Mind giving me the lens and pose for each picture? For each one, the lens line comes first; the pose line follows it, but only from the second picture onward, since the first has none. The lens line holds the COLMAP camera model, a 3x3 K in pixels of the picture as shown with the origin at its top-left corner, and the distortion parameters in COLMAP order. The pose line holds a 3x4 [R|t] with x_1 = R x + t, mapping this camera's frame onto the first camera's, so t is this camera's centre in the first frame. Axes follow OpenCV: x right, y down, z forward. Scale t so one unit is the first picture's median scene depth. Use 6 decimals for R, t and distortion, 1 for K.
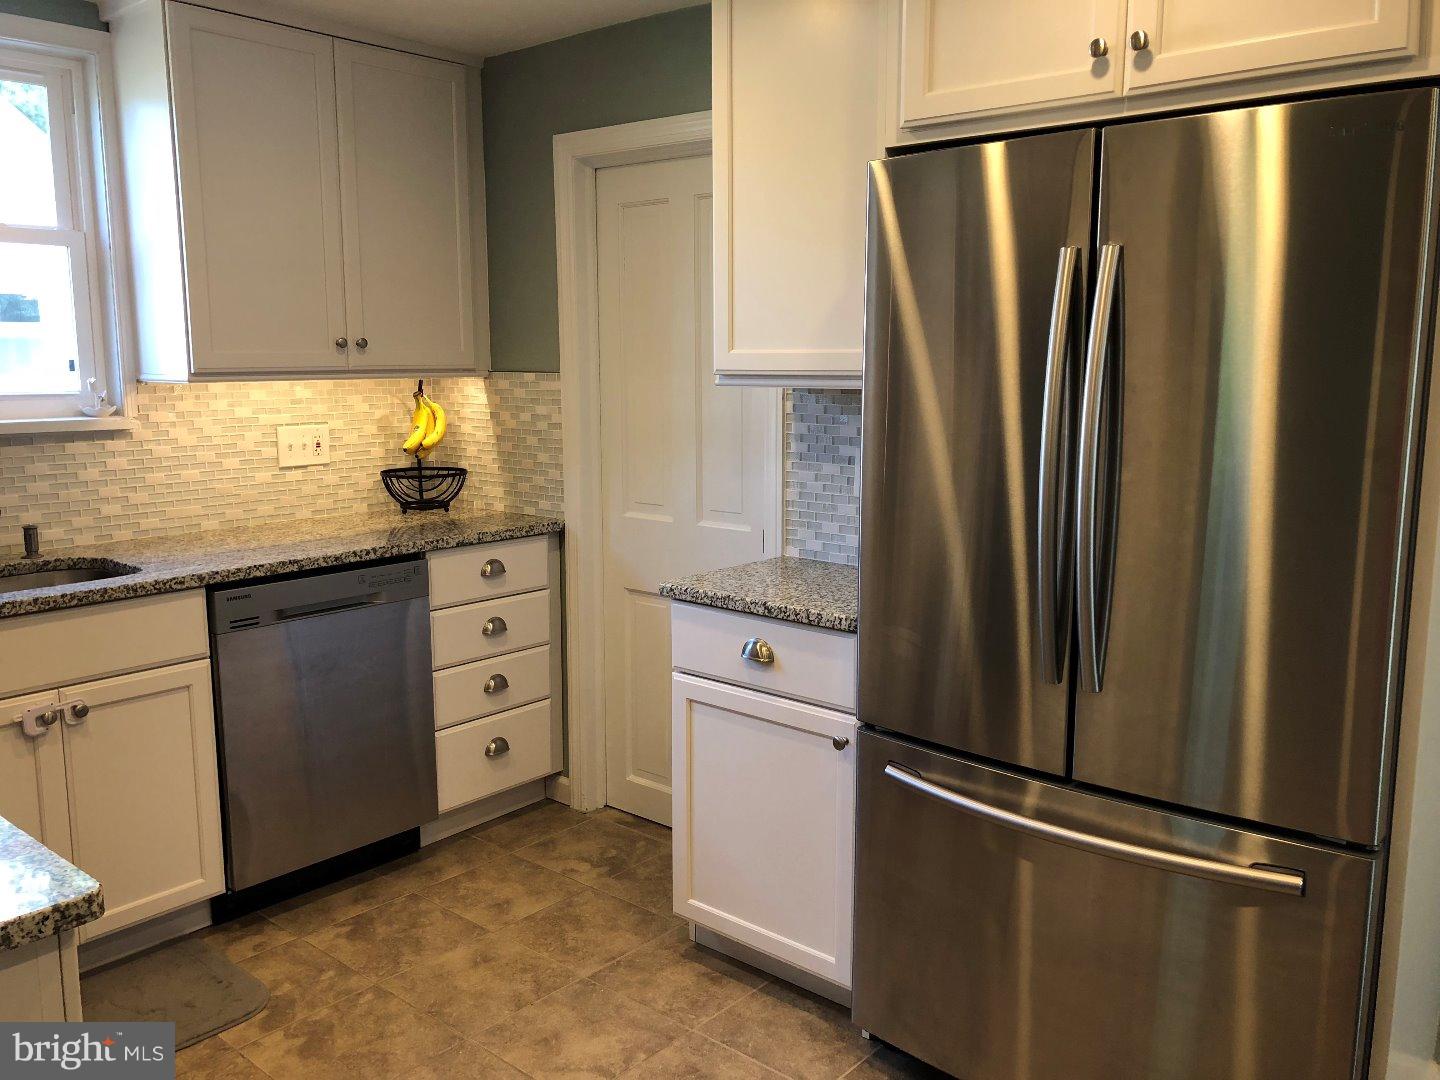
lens RADIAL K [[1176.4, 0, 724.4], [0, 1176.4, 537.6], [0, 0, 1]] dist [0.005491, 0.007451]
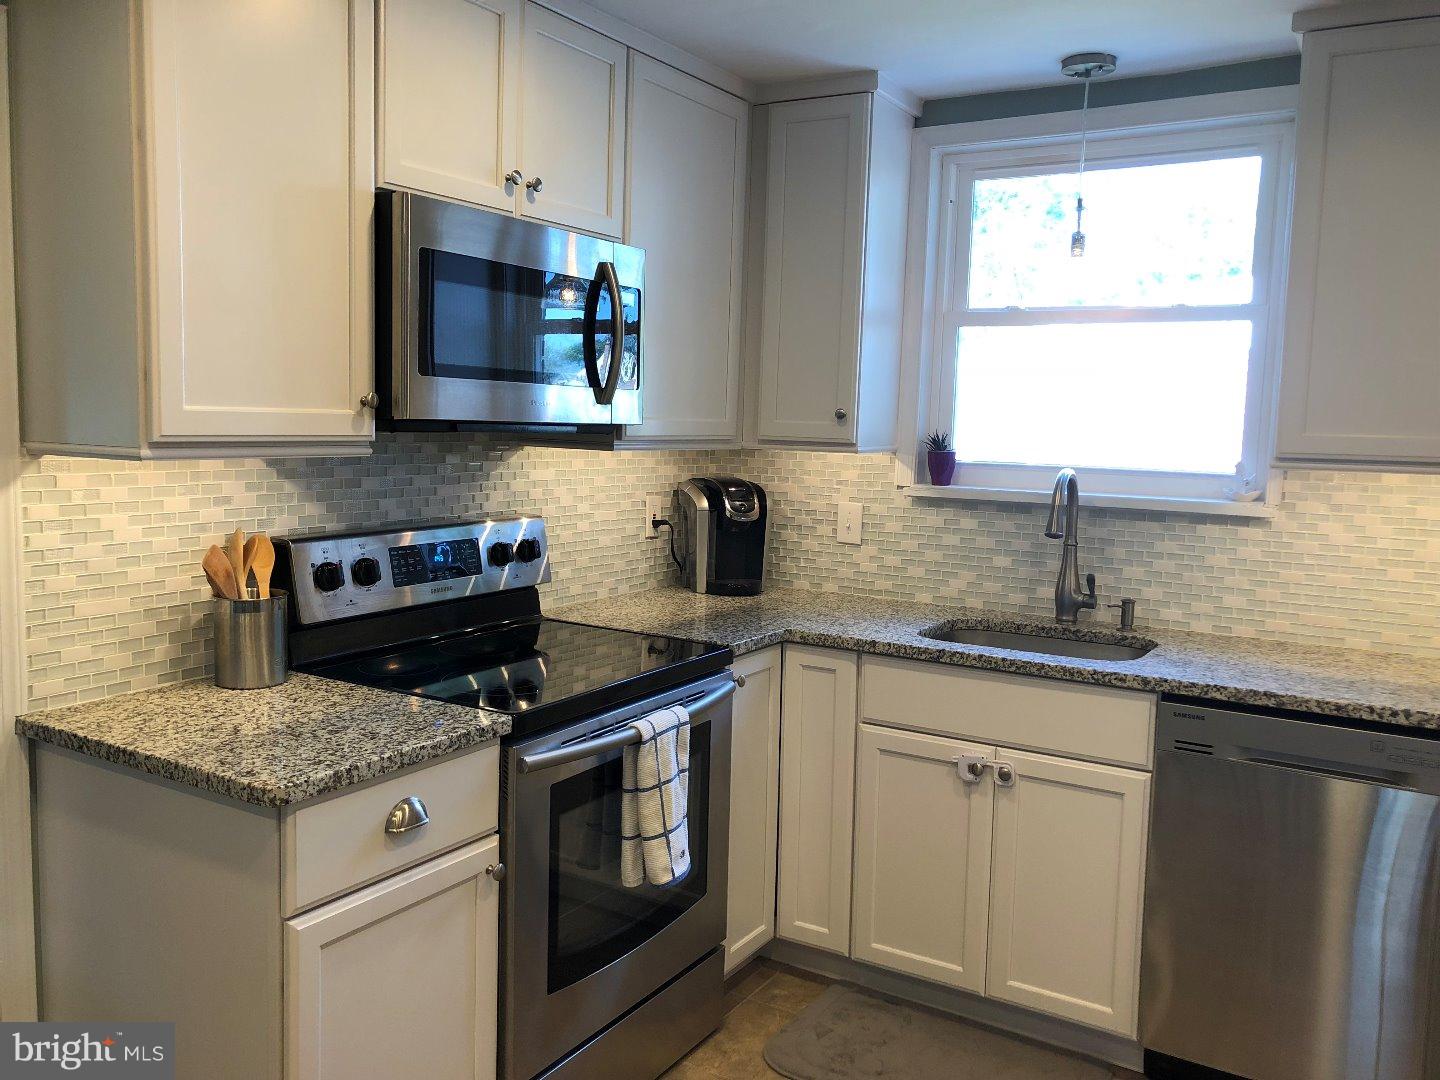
lens RADIAL K [[1176.4, 0, 724.0], [0, 1176.4, 540.4], [0, 0, 1]] dist [0.005491, 0.007451]
pose [[0.145438, 0.107481, -0.983512, 0.337801], [-0.179428, 0.980463, 0.080615, -0.076330], [0.972961, 0.164745, 0.161882, 0.473722]]
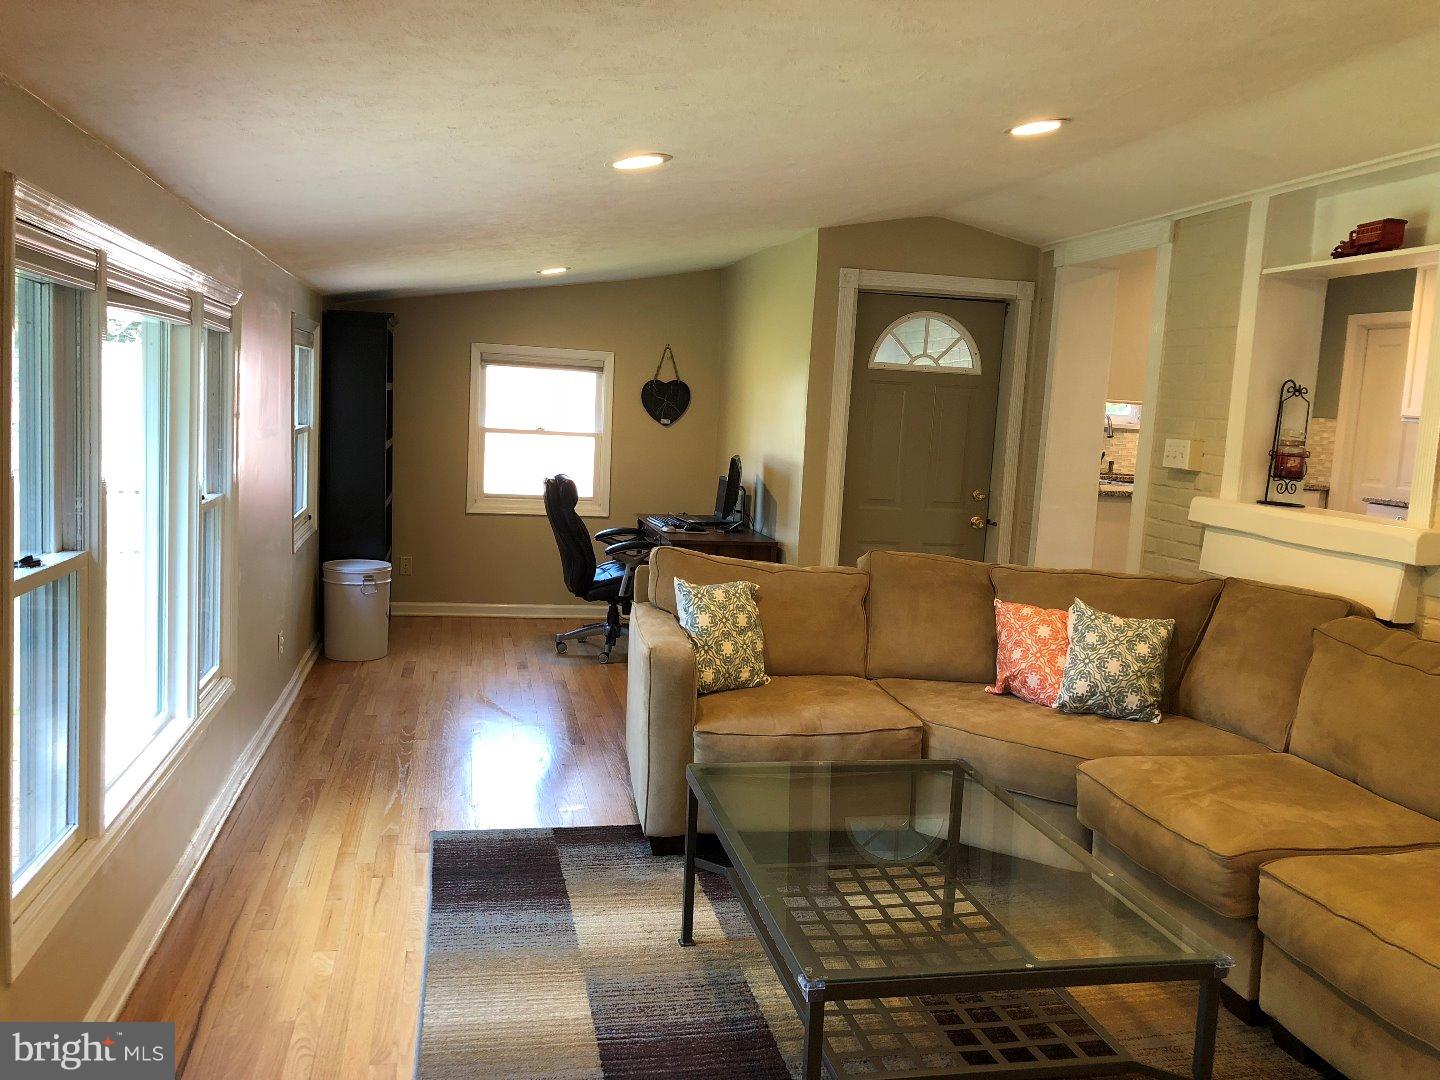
lens RADIAL K [[1176.4, 0, 719.3], [0, 1176.4, 543.6], [0, 0, 1]] dist [0.005491, 0.007451]
pose [[0.781168, 0.108349, -0.614848, 0.395925], [-0.155421, 0.987570, -0.023432, 0.375987], [0.604666, 0.113865, 0.788298, -1.647028]]
